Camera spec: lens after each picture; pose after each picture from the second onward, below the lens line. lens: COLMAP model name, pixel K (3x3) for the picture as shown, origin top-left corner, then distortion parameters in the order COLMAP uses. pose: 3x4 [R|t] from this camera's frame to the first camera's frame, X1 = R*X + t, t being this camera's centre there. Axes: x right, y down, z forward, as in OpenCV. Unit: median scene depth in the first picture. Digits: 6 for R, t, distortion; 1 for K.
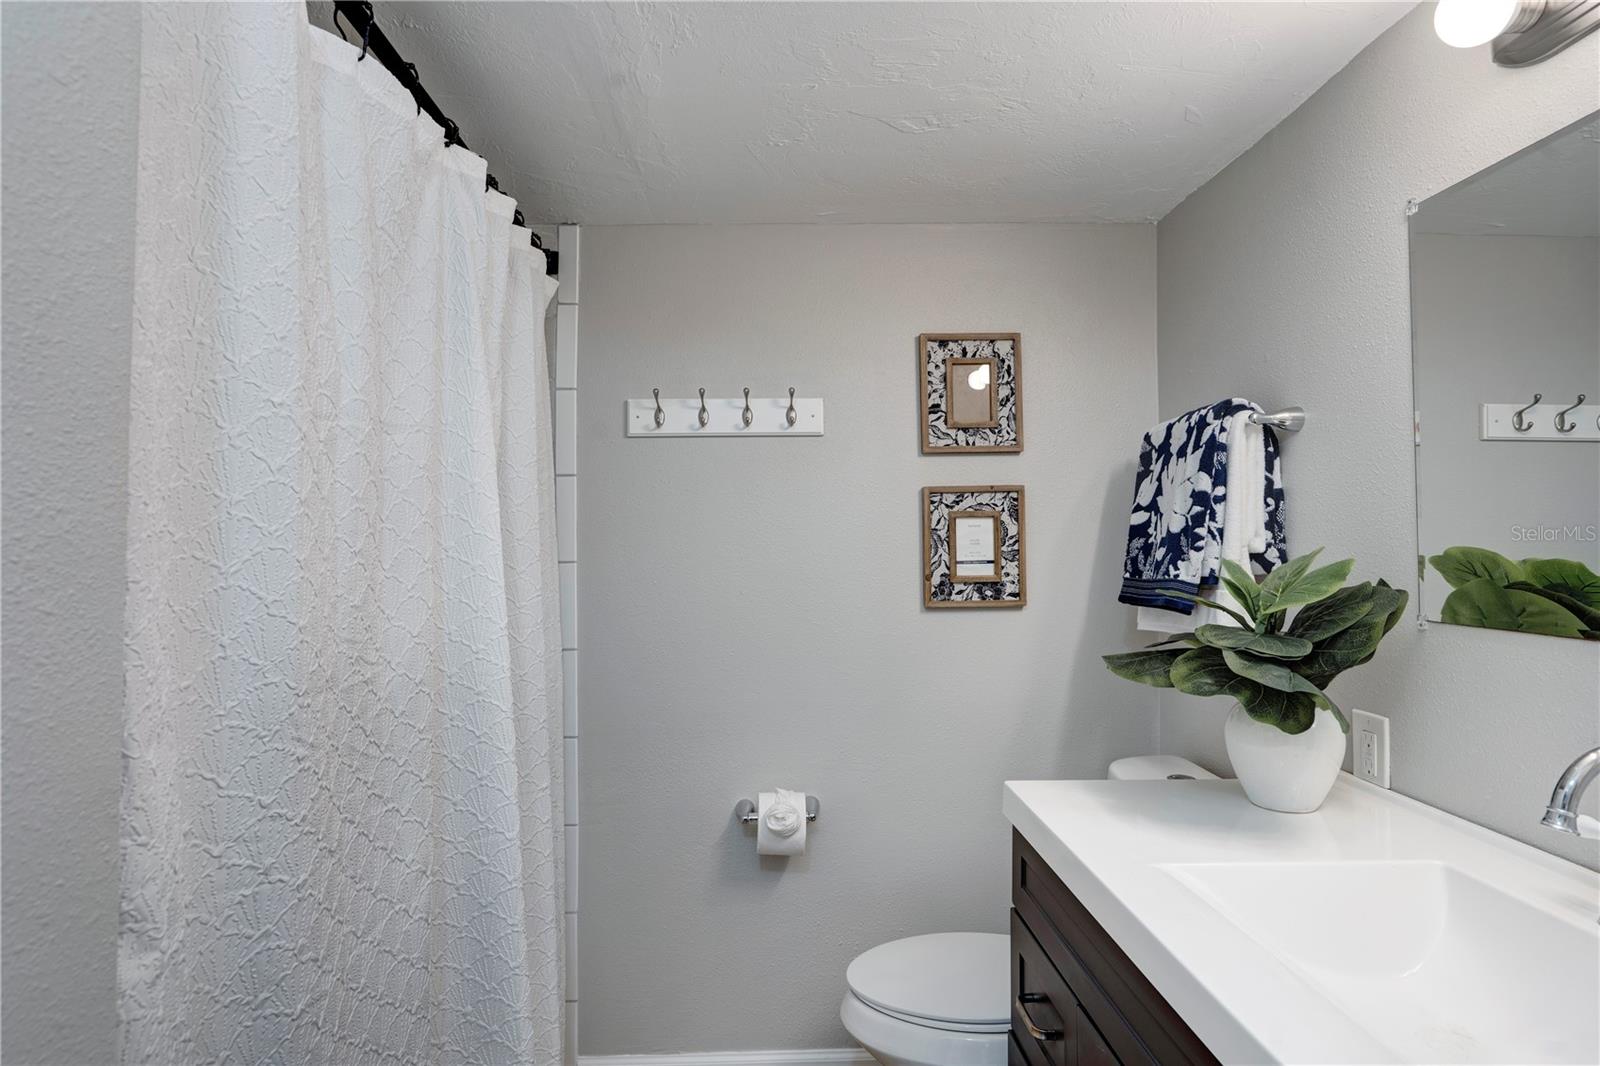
lens RADIAL K [[881.0, 0, 799.9], [0, 881.0, 522.4], [0, 0, 1]] dist [-0.024163, 0.005034]
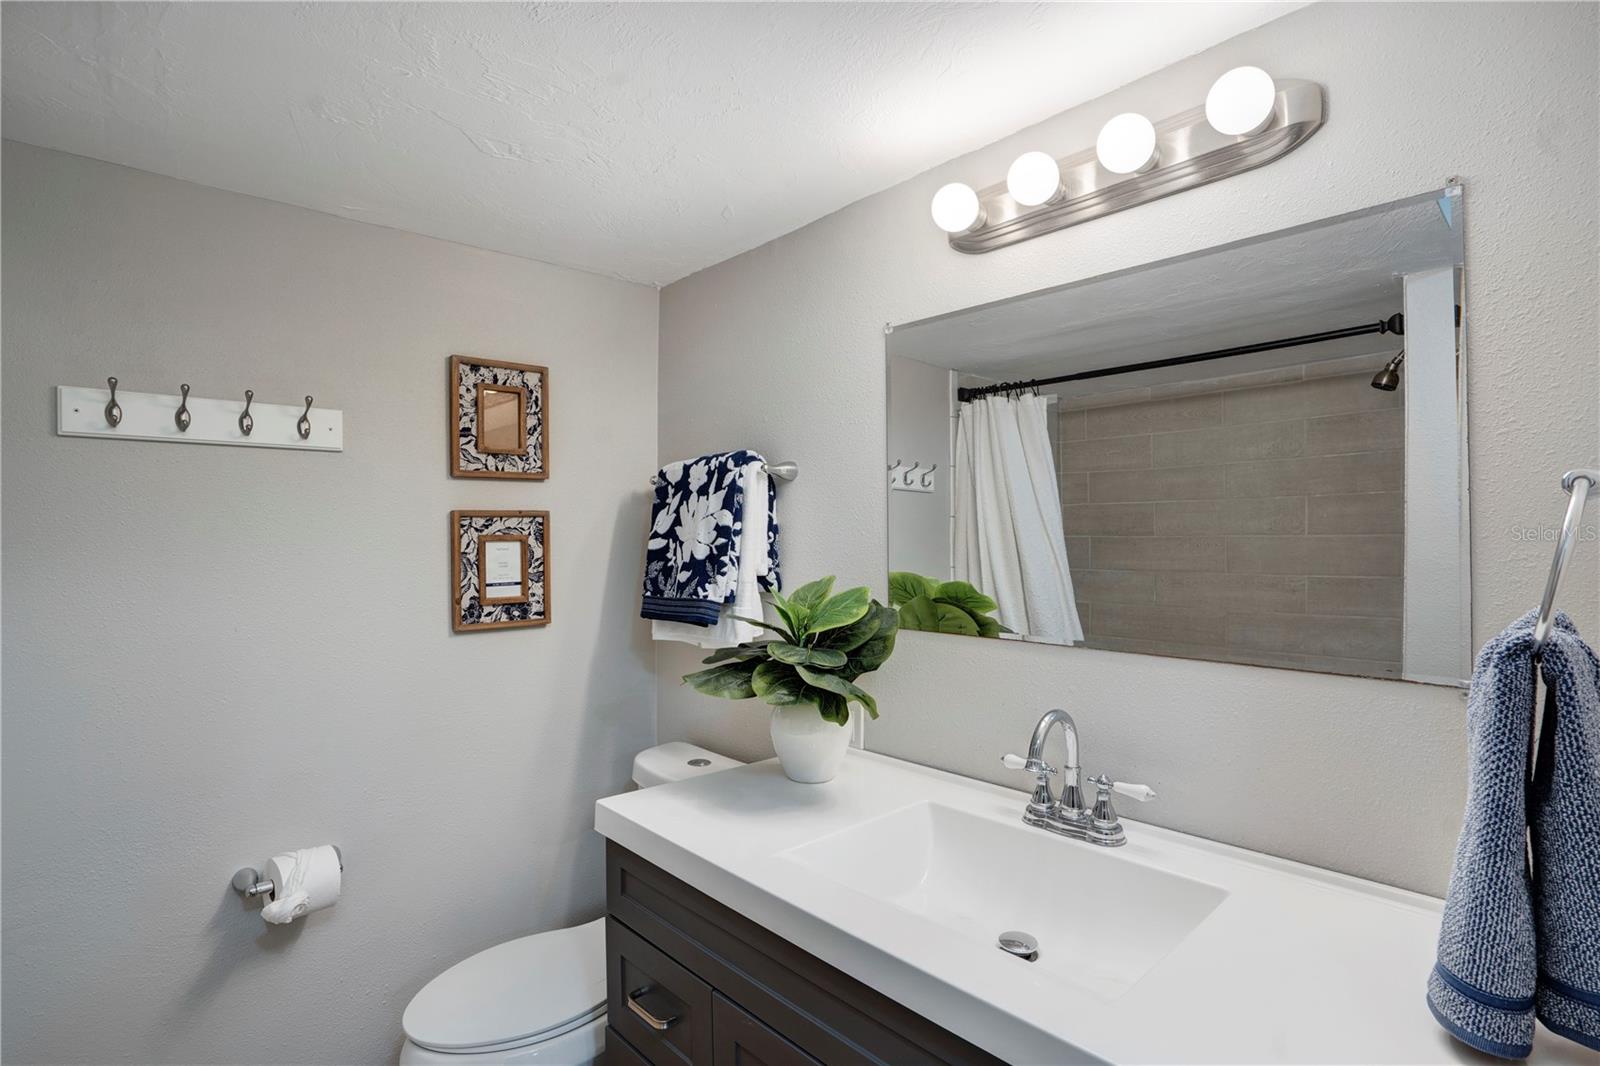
lens RADIAL K [[774.9, 0, 796.4], [0, 774.9, 548.6], [0, 0, 1]] dist [-0.033705, 0.003298]
pose [[0.771875, -0.003234, 0.635766, -0.116889], [-0.016261, 0.999560, 0.024827, -0.025925], [-0.635566, -0.029502, 0.771483, 0.088646]]
